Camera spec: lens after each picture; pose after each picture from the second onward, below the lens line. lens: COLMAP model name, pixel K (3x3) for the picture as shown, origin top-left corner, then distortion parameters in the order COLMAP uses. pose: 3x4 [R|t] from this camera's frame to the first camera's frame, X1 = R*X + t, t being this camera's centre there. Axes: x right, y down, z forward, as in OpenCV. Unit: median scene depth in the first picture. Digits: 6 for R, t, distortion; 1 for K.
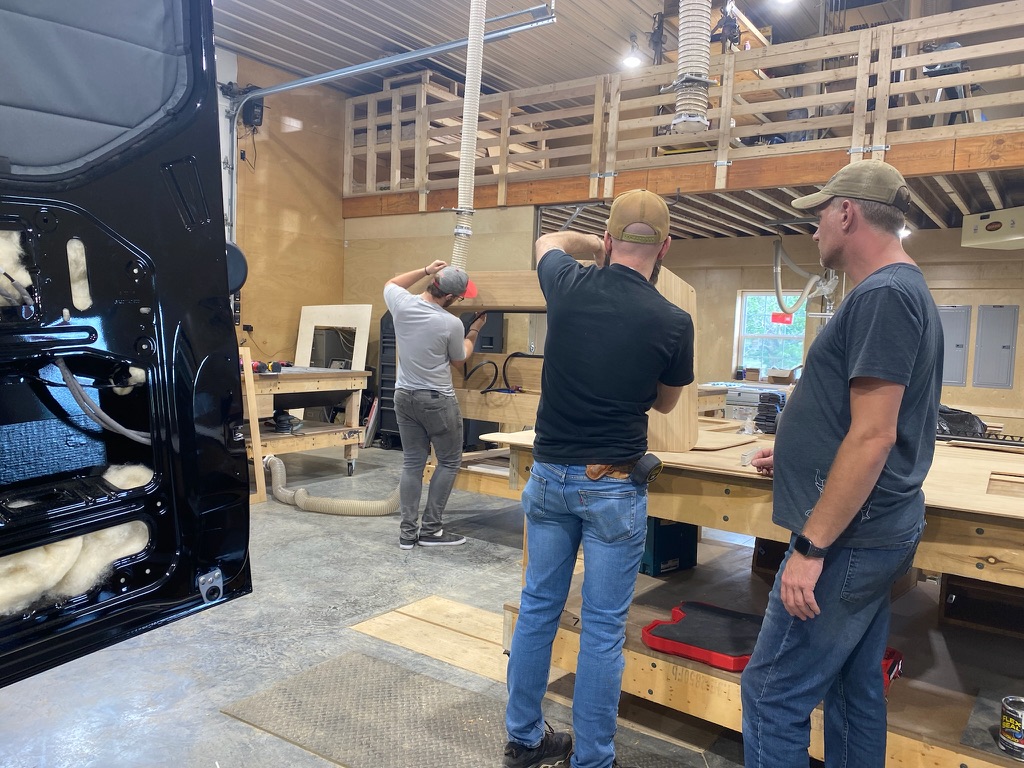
lens RADIAL K [[790.2, 0, 511.8], [0, 790.2, 399.4], [0, 0, 1]] dist [0.002856, -0.007921]
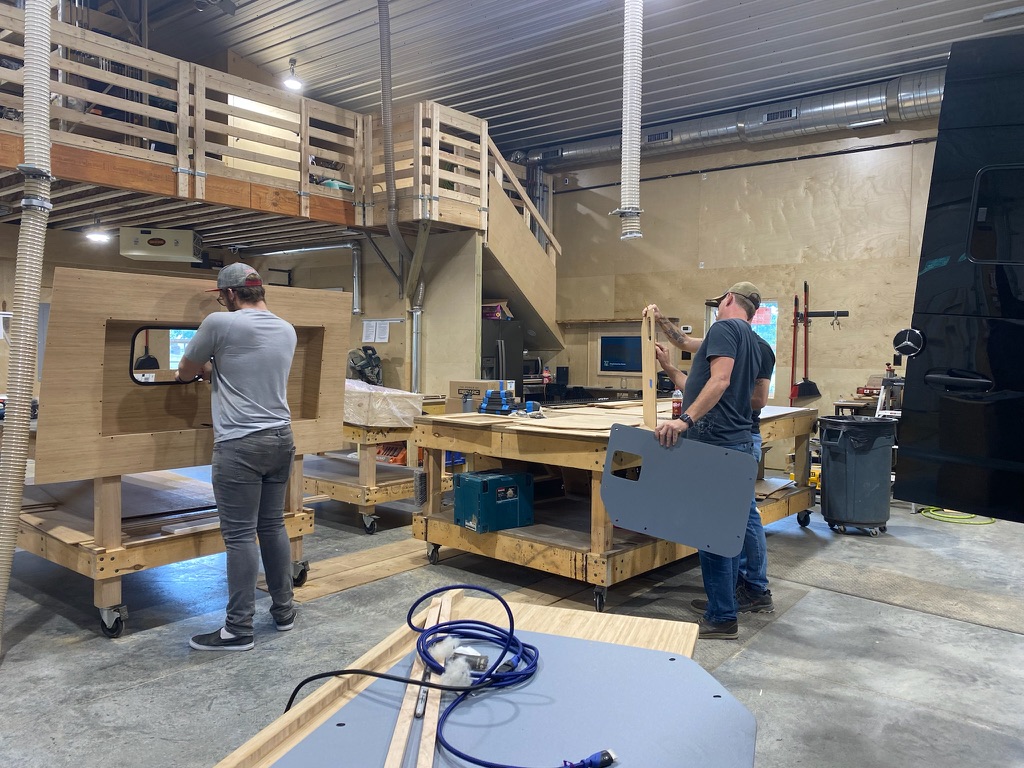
lens RADIAL K [[790.2, 0, 511.8], [0, 790.2, 399.4], [0, 0, 1]] dist [0.002856, -0.007921]
pose [[0.051288, -0.098493, 0.993815, -0.431588], [0.071372, 0.992942, 0.094723, -0.049319], [-0.996130, 0.066072, 0.057955, 0.338519]]
